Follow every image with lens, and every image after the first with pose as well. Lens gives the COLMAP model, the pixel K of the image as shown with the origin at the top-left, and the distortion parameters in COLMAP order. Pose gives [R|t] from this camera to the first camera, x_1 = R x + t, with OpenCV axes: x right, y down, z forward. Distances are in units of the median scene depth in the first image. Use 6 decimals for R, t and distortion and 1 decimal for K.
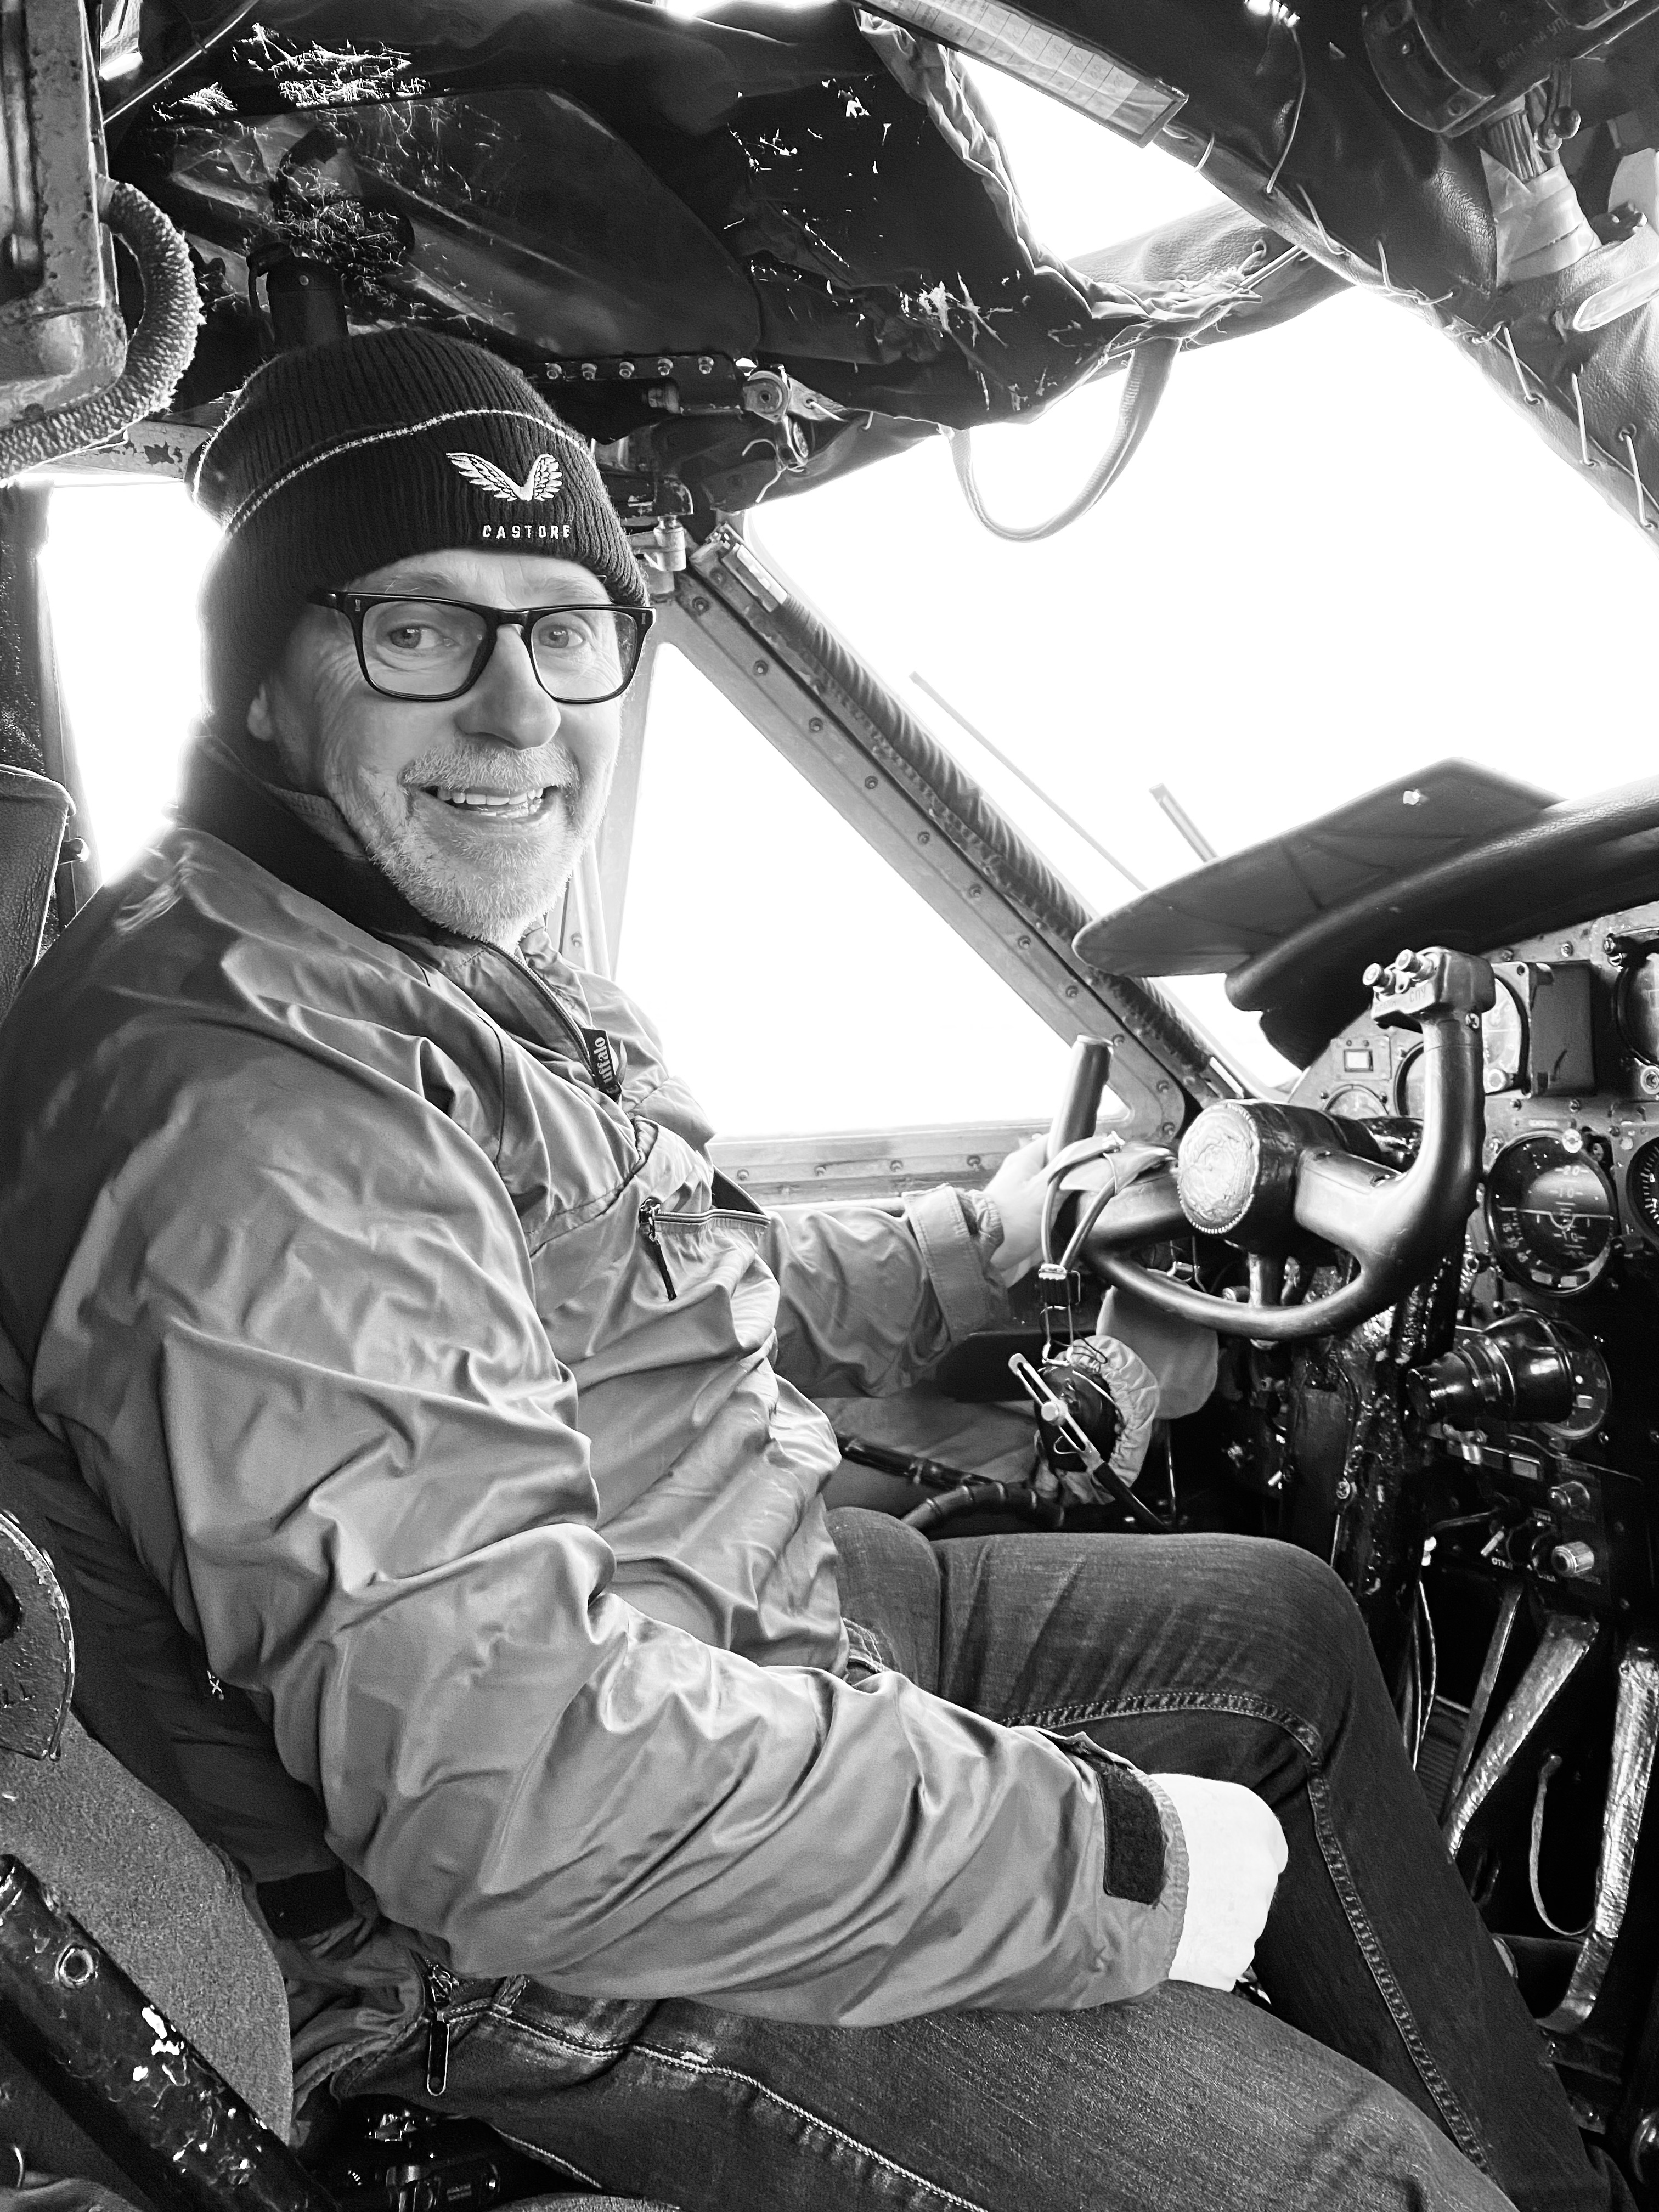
lens RADIAL K [[1679.0, 0, 829.5], [0, 1679.0, 1106.0], [0, 0, 1]] dist [-0.034648, 0.054547]
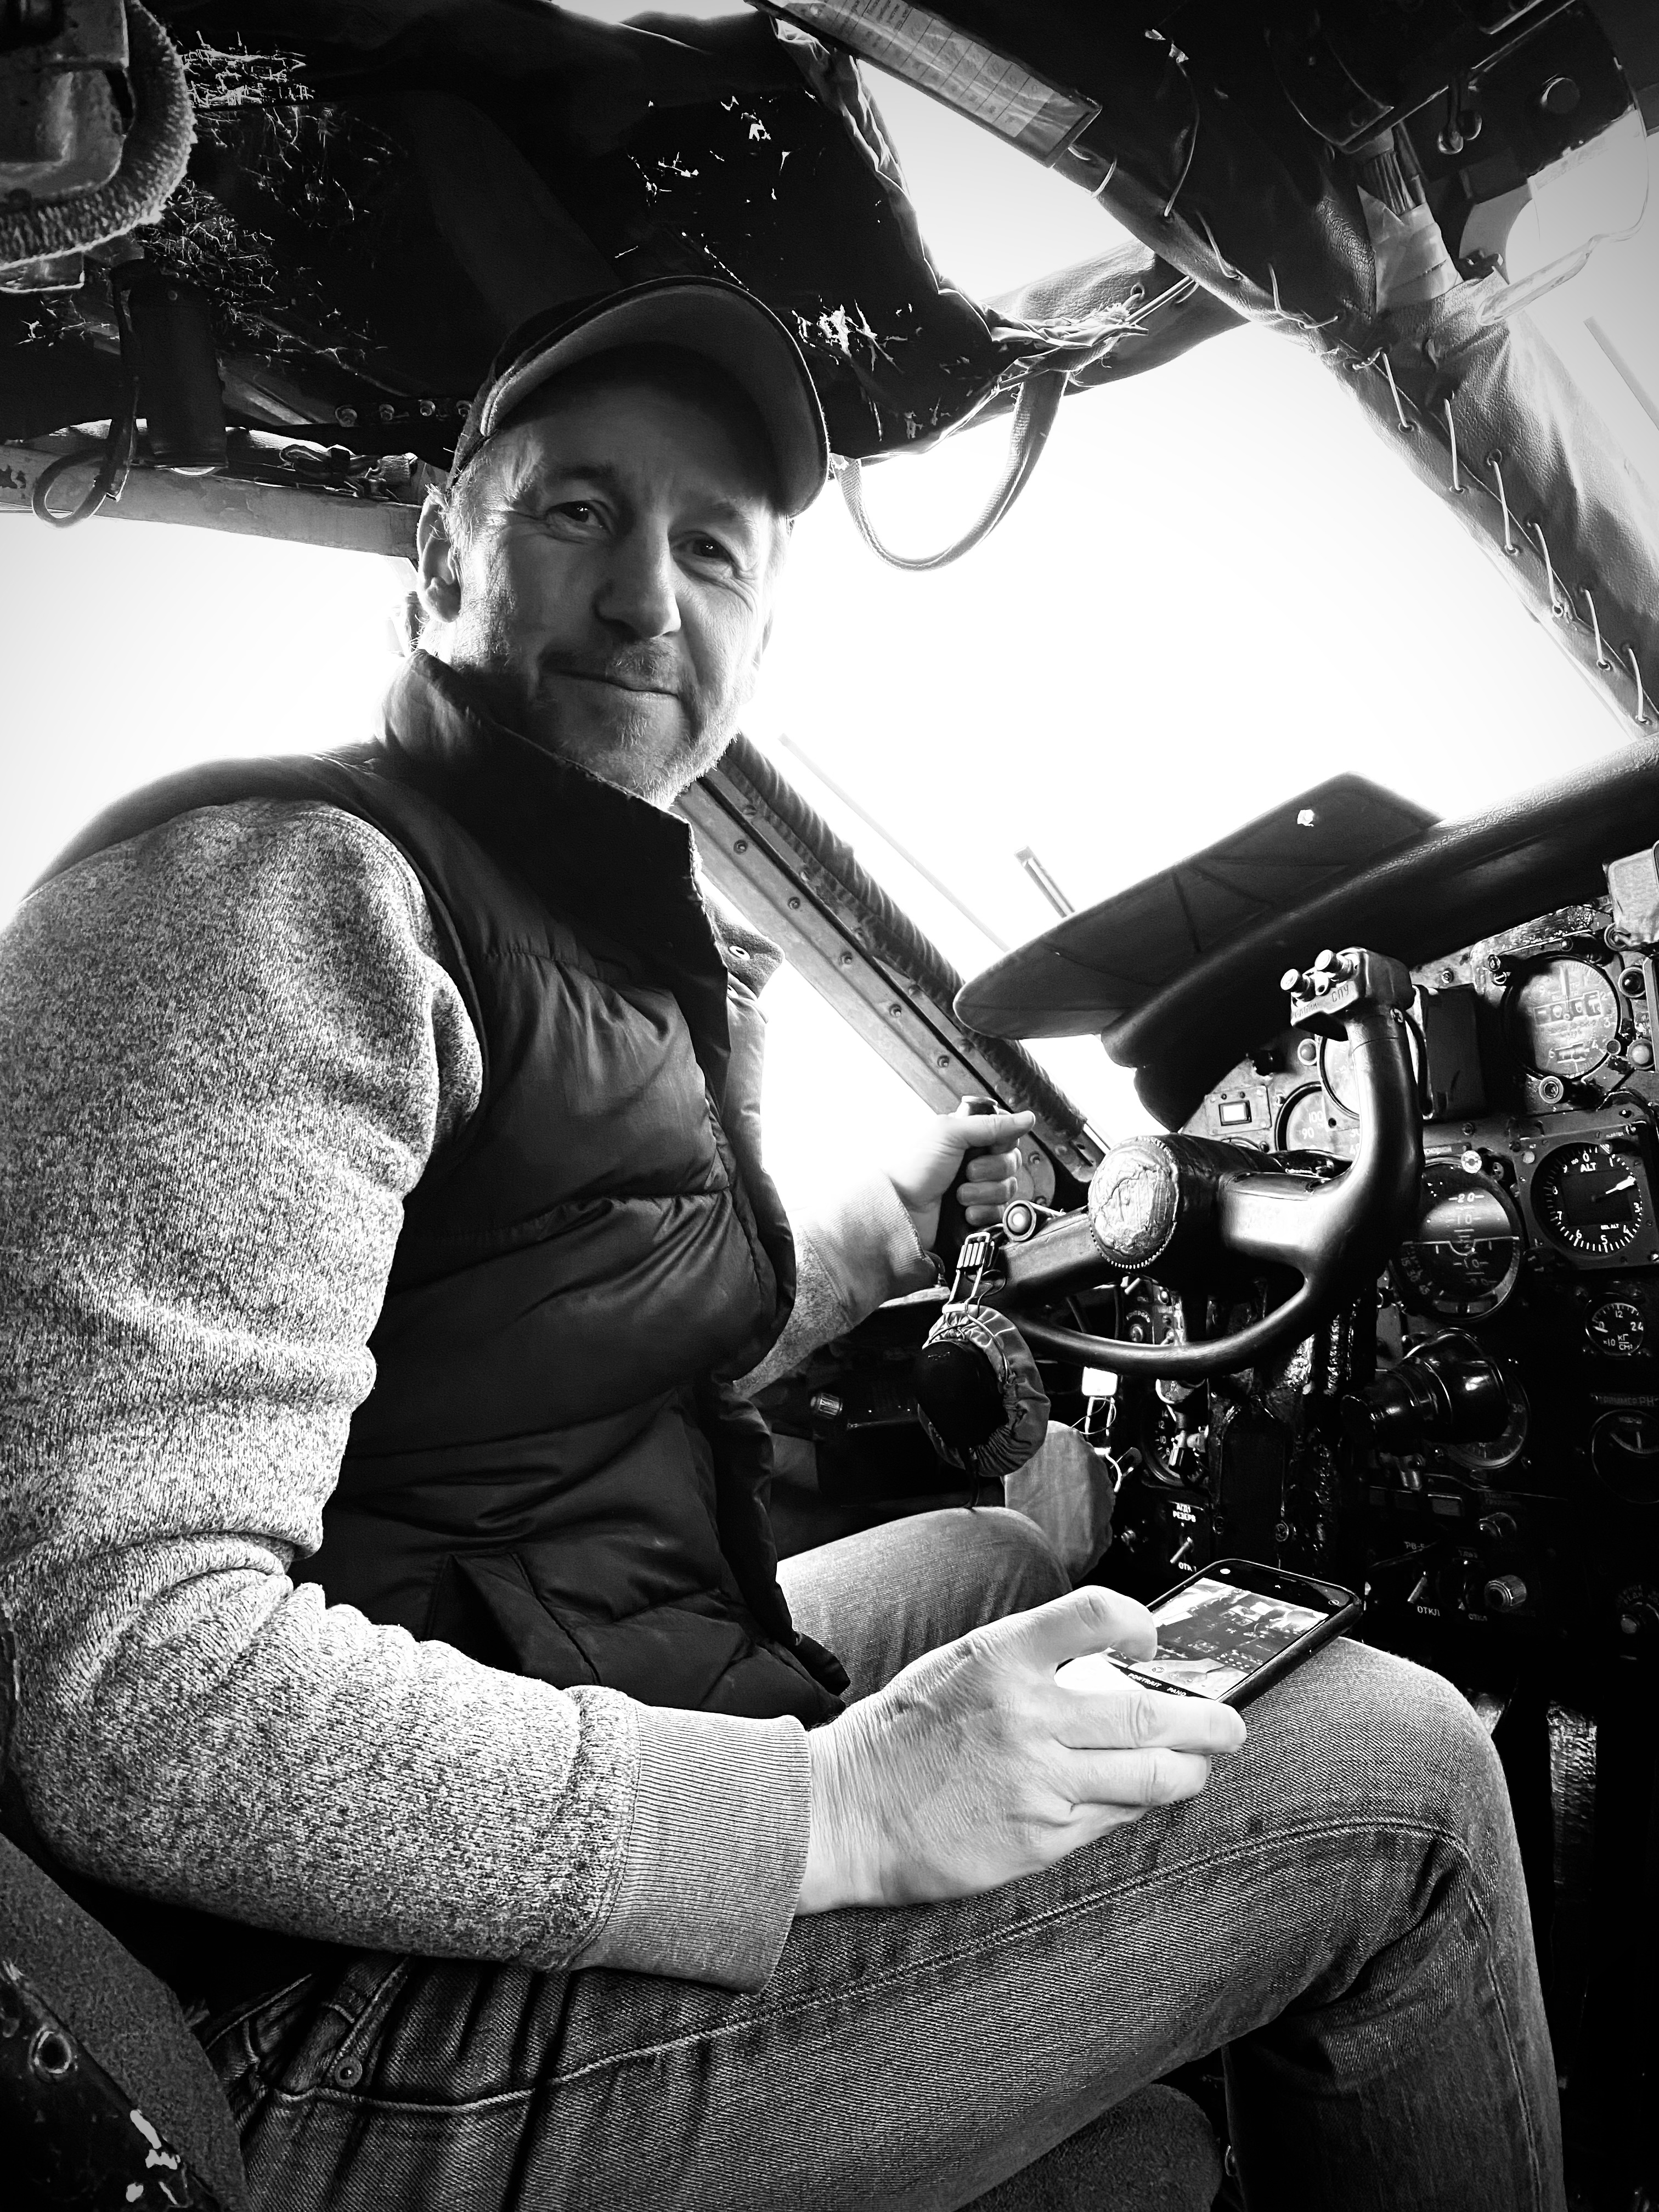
lens RADIAL K [[1666.7, 0, 798.4], [0, 1666.7, 1105.1], [0, 0, 1]] dist [-0.001255, 0.003096]
pose [[0.989987, -0.030612, 0.137802, -0.106287], [0.047188, 0.991811, -0.118679, 0.098063], [-0.133041, 0.123994, 0.983324, 0.070249]]
